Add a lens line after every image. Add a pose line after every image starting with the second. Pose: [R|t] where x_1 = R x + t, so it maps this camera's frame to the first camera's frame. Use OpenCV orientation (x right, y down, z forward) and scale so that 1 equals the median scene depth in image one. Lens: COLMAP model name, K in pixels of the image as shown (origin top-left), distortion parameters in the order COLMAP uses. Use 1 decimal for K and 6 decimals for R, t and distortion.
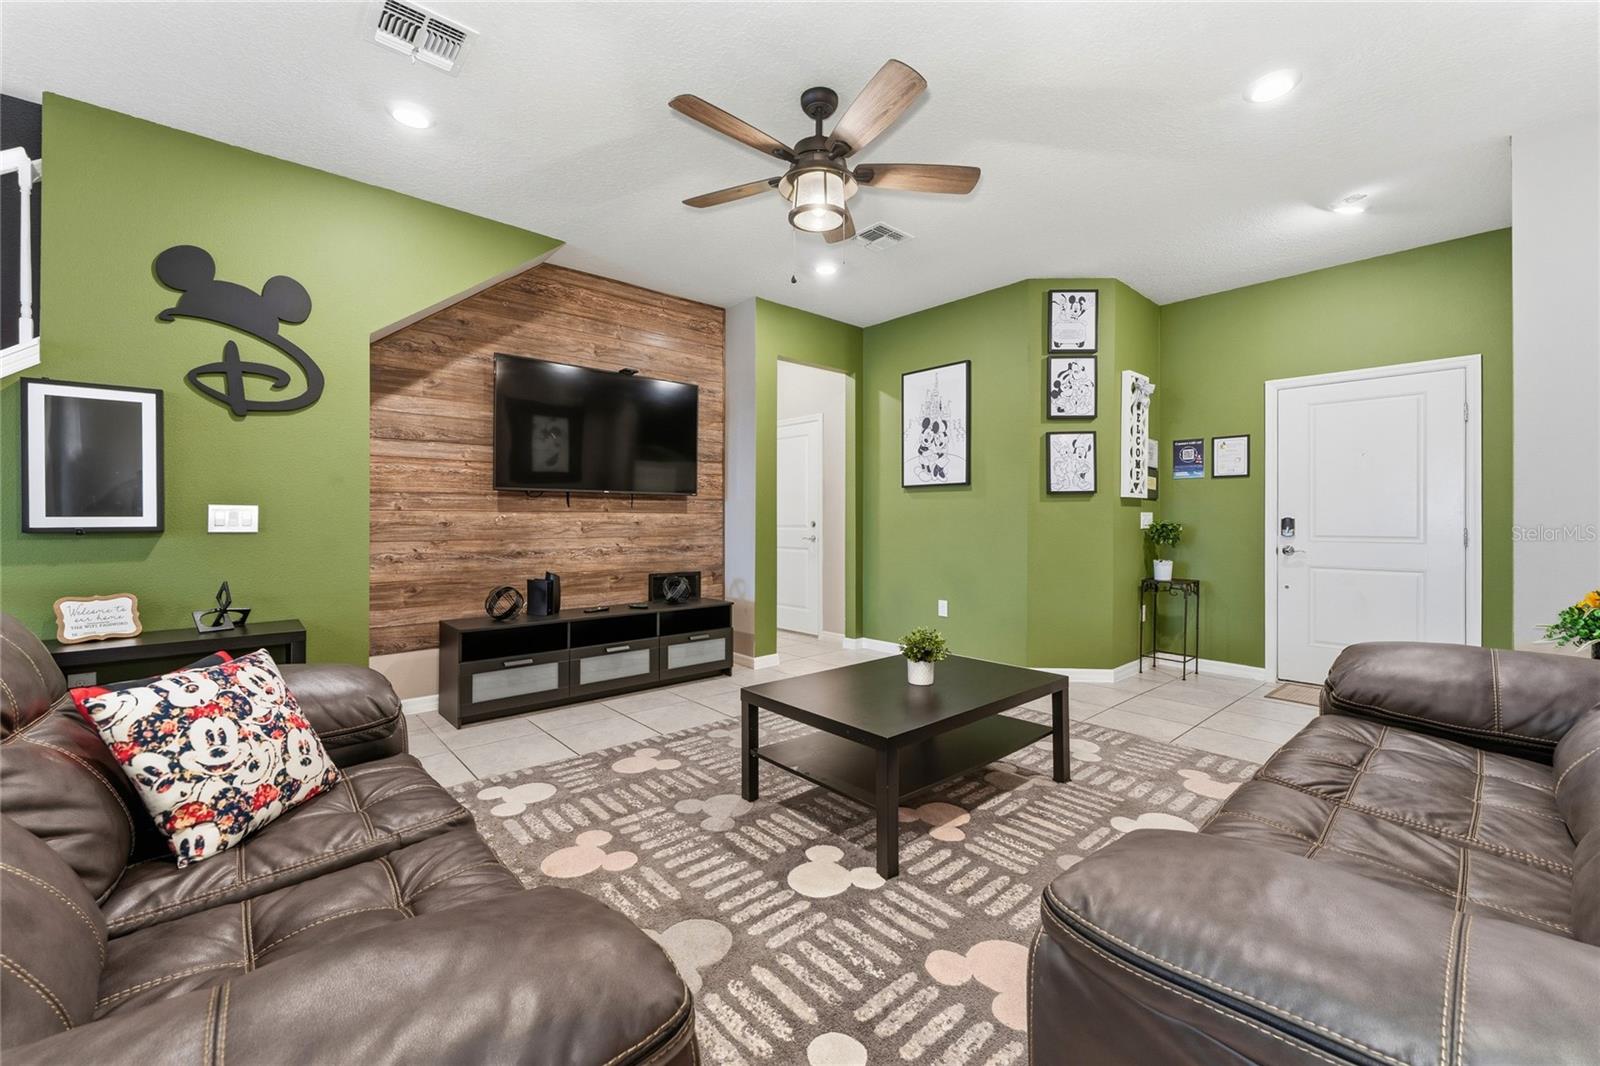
lens RADIAL K [[647.5, 0, 803.2], [0, 647.5, 525.3], [0, 0, 1]] dist [-0.000636, 0.000016]
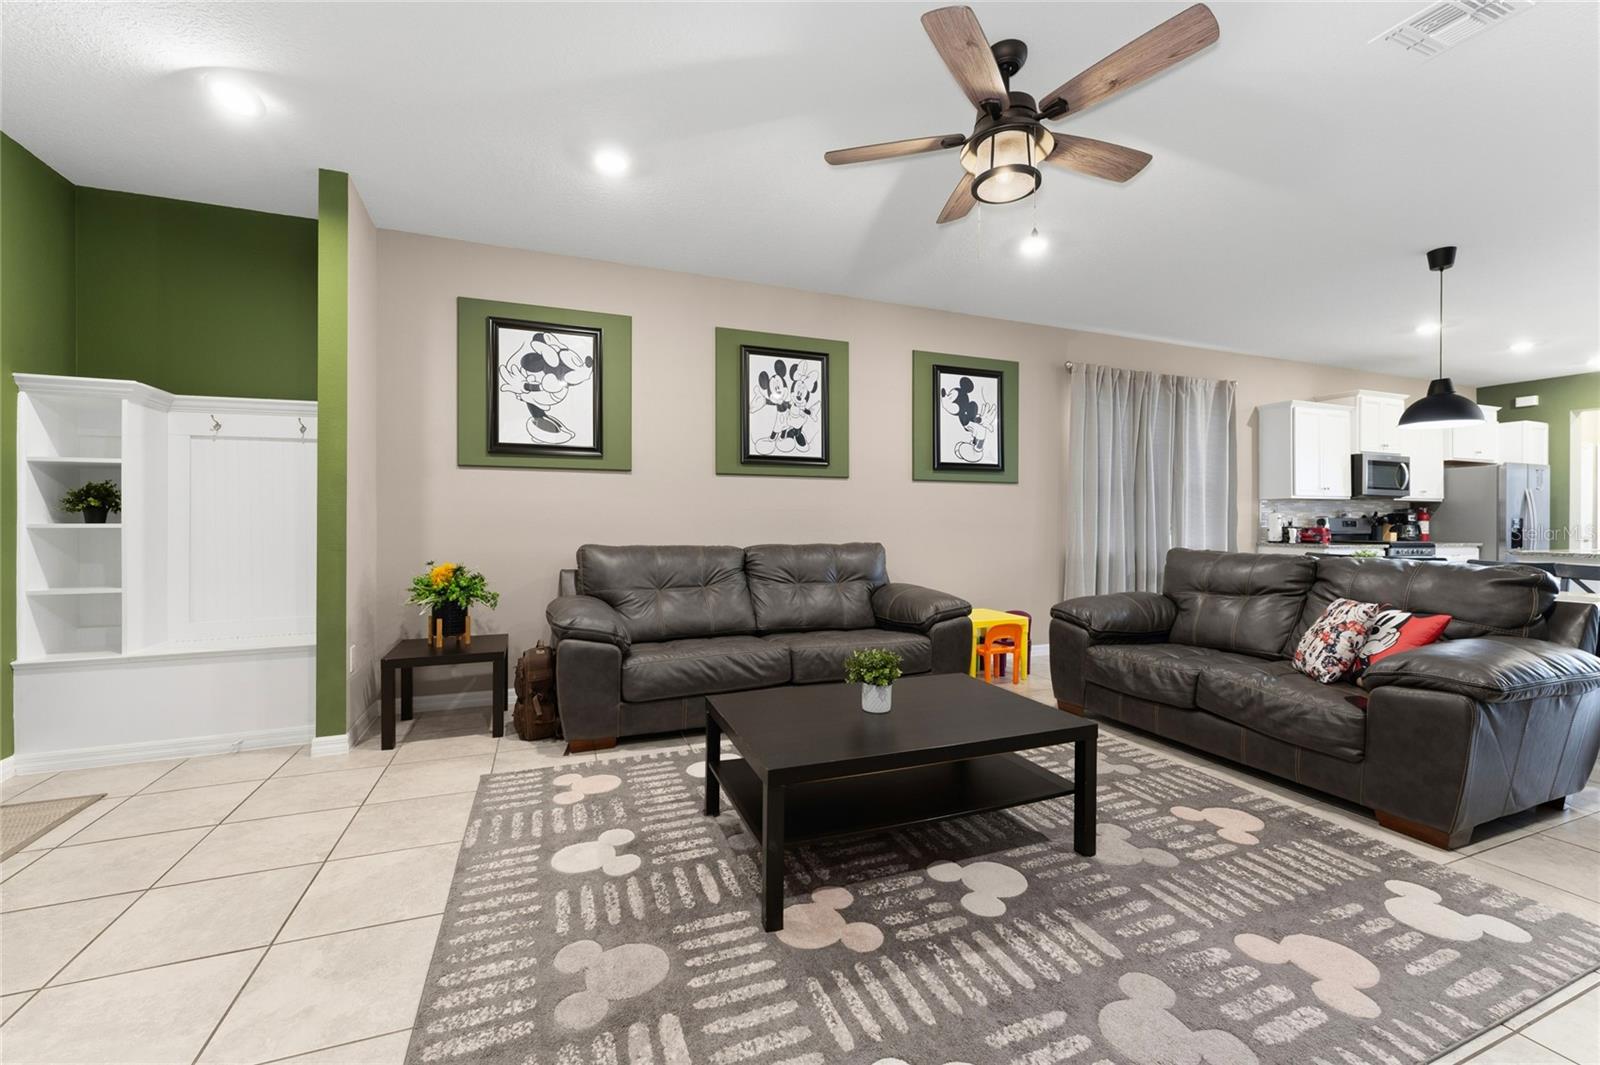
lens RADIAL K [[642.3, 0, 797.7], [0, 642.3, 527.2], [0, 0, 1]] dist [-0.001323, 0.000009]
pose [[-0.937375, -0.008951, 0.348206, -0.017284], [-0.001059, 0.999738, 0.022851, -0.023677], [-0.348319, 0.021051, -0.937140, 1.885576]]
